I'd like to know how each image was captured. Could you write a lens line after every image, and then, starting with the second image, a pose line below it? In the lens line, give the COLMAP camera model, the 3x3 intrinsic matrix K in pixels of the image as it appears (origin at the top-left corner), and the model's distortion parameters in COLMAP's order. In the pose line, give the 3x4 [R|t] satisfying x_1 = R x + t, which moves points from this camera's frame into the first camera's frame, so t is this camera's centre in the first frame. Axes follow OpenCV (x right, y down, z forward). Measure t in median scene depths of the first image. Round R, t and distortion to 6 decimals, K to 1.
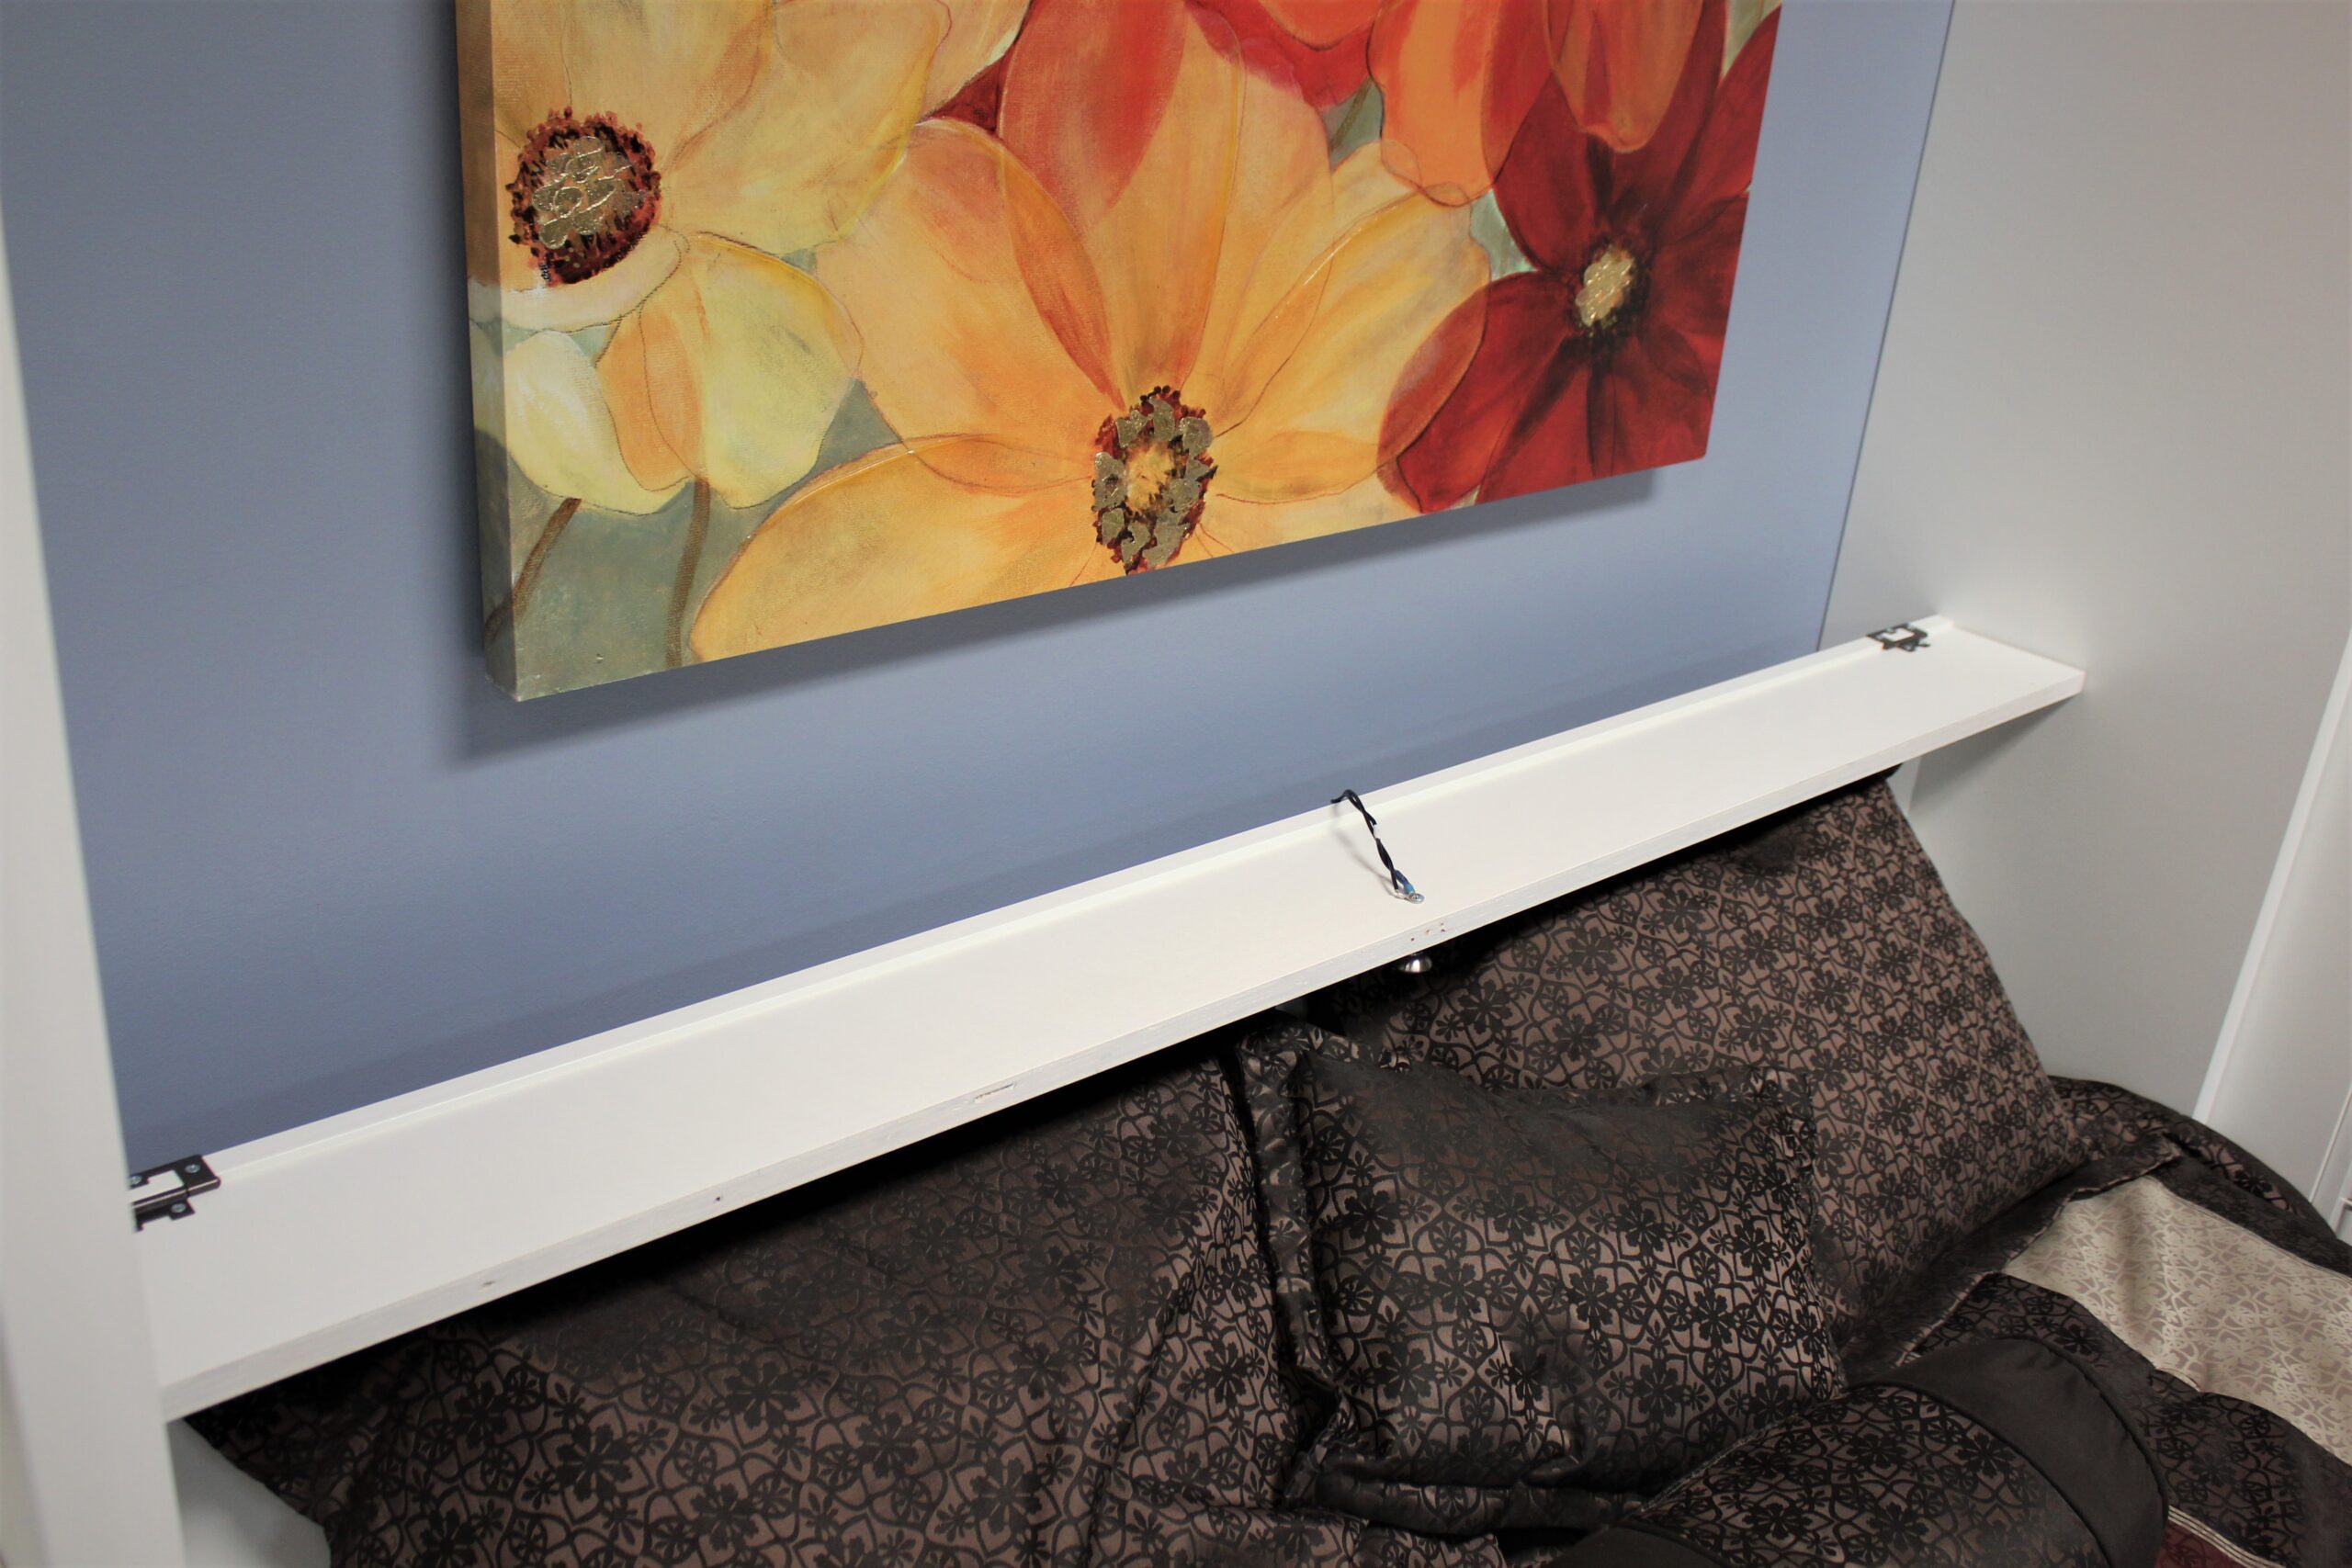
lens RADIAL K [[2189.8, 0, 1127.7], [0, 2189.8, 779.4], [0, 0, 1]] dist [-0.201401, 0.322638]
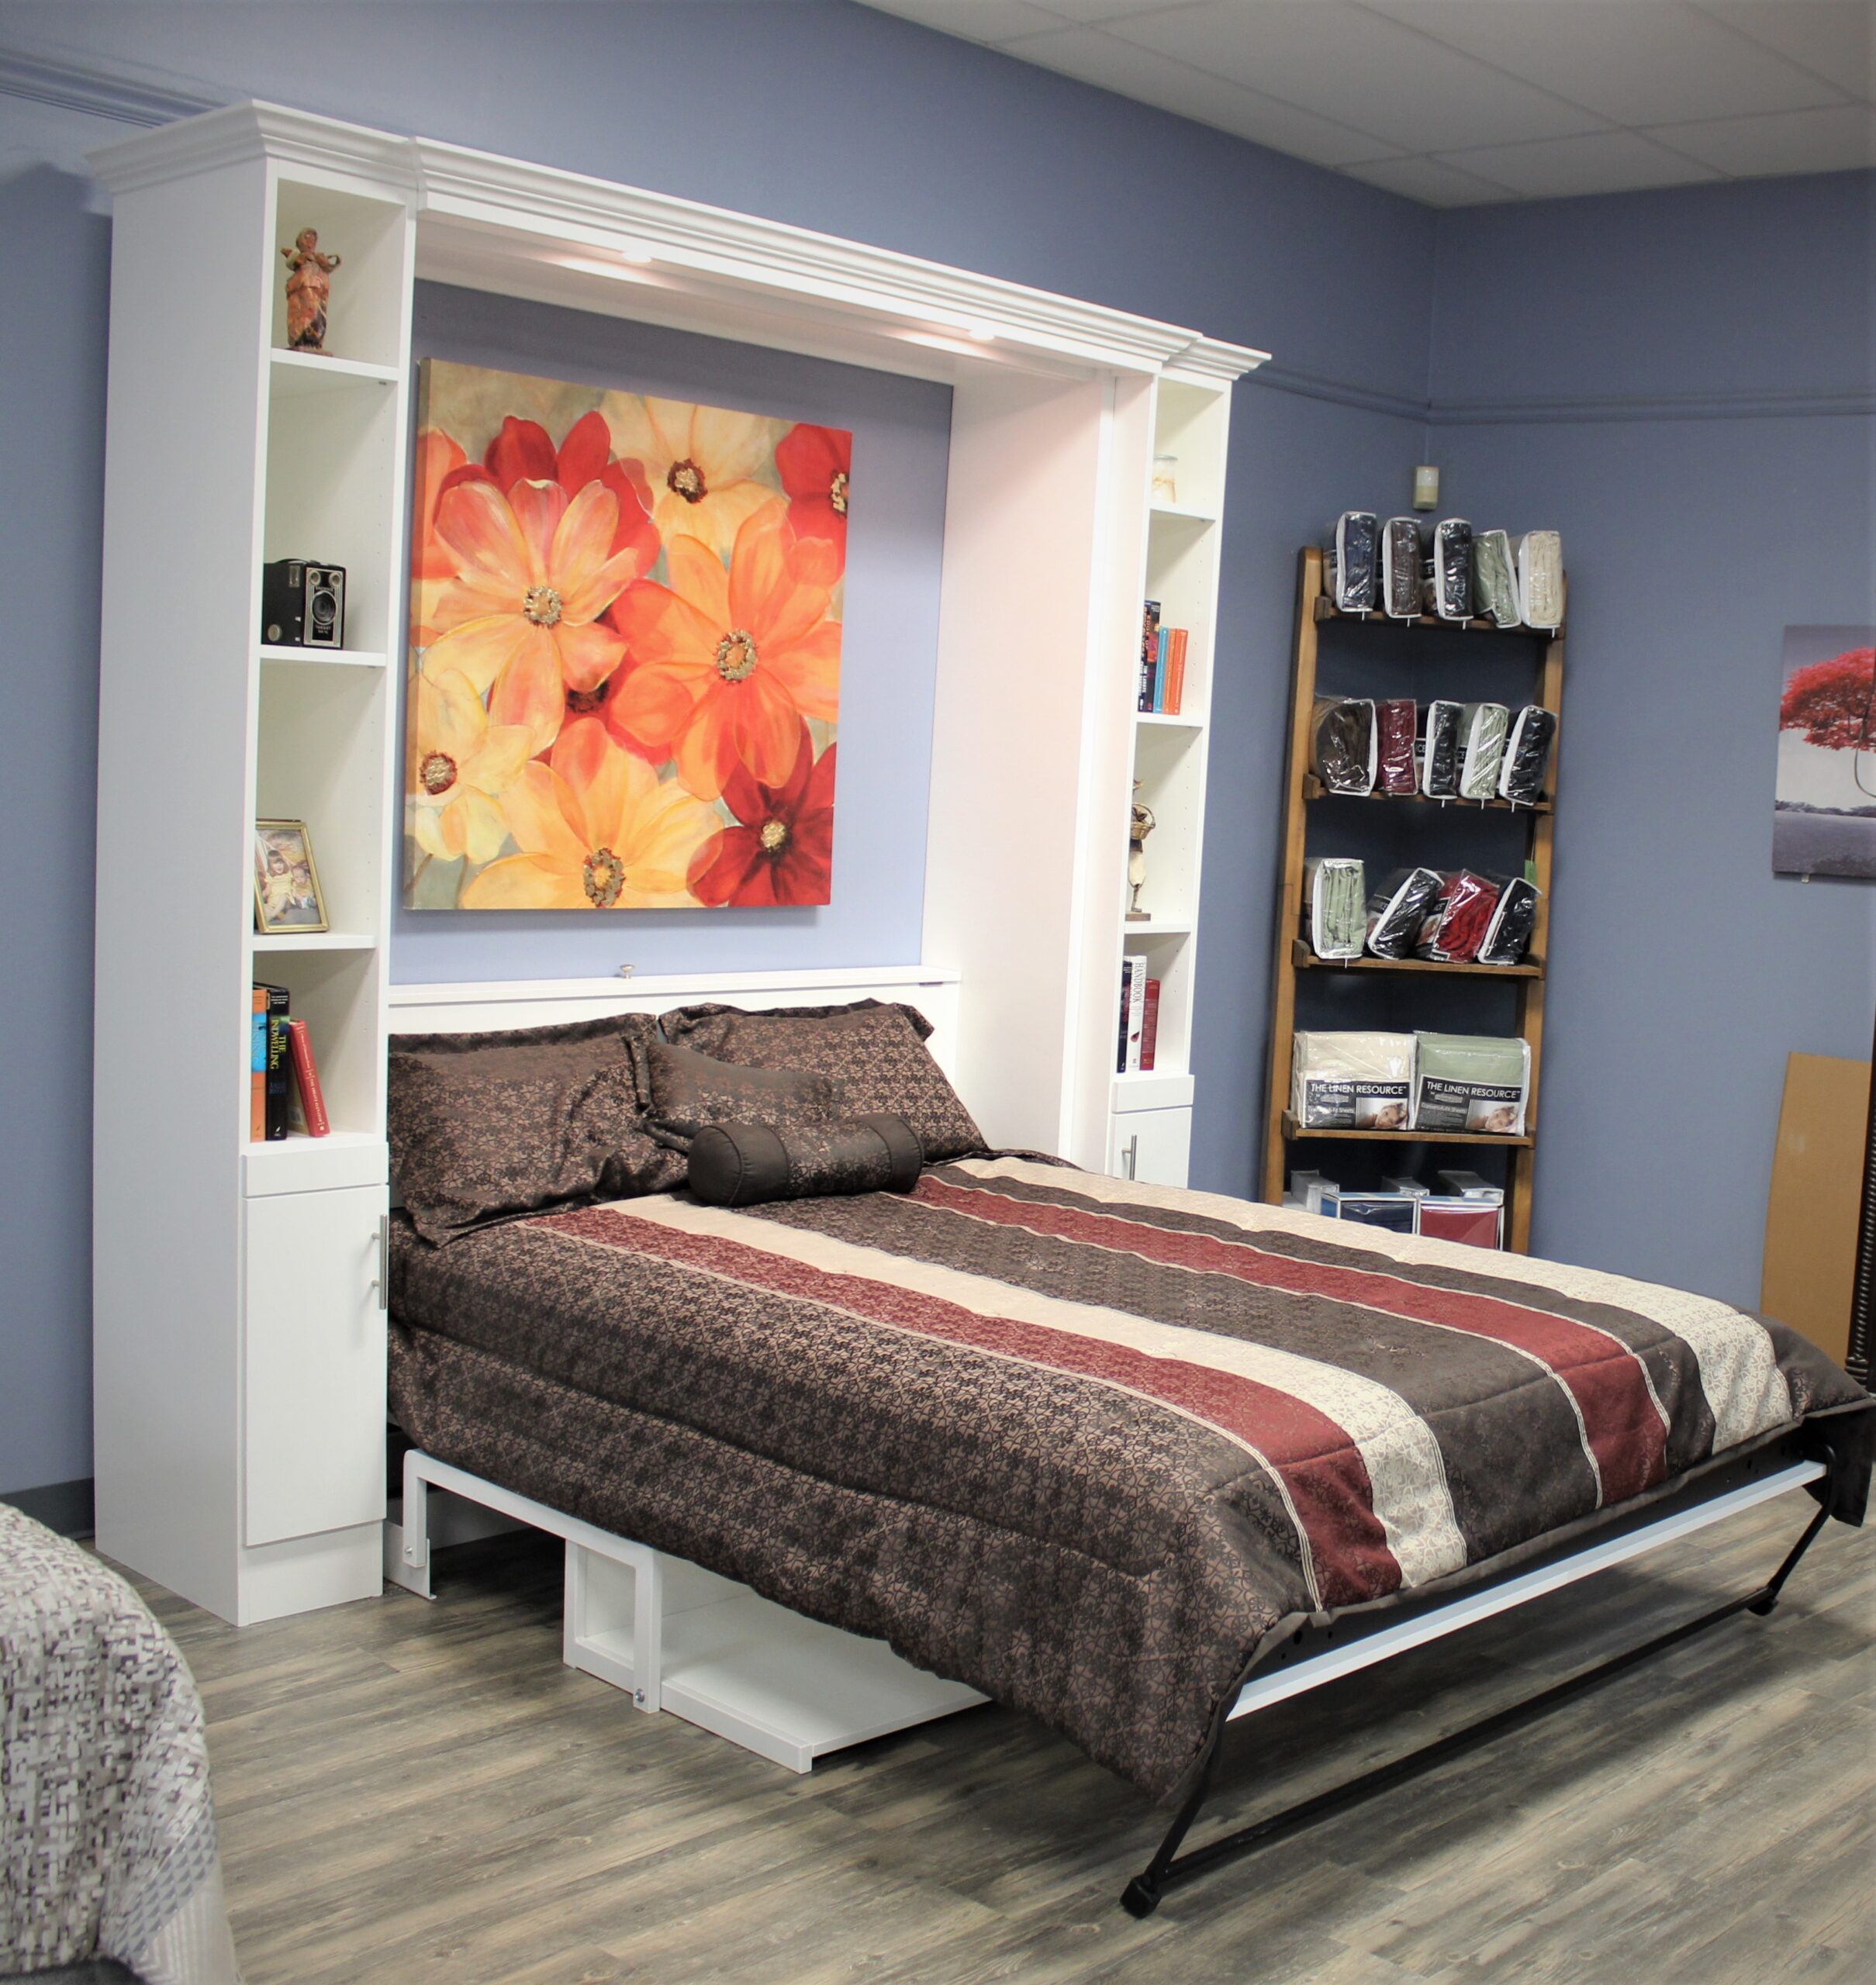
lens RADIAL K [[2456.4, 0, 1242.3], [0, 2456.4, 997.7], [0, 0, 1]] dist [-0.145433, 0.162592]
pose [[0.984635, -0.033952, 0.171292, 0.335871], [0.086282, 0.947405, -0.308186, 1.285722], [-0.151819, 0.318231, 0.935778, -2.580102]]
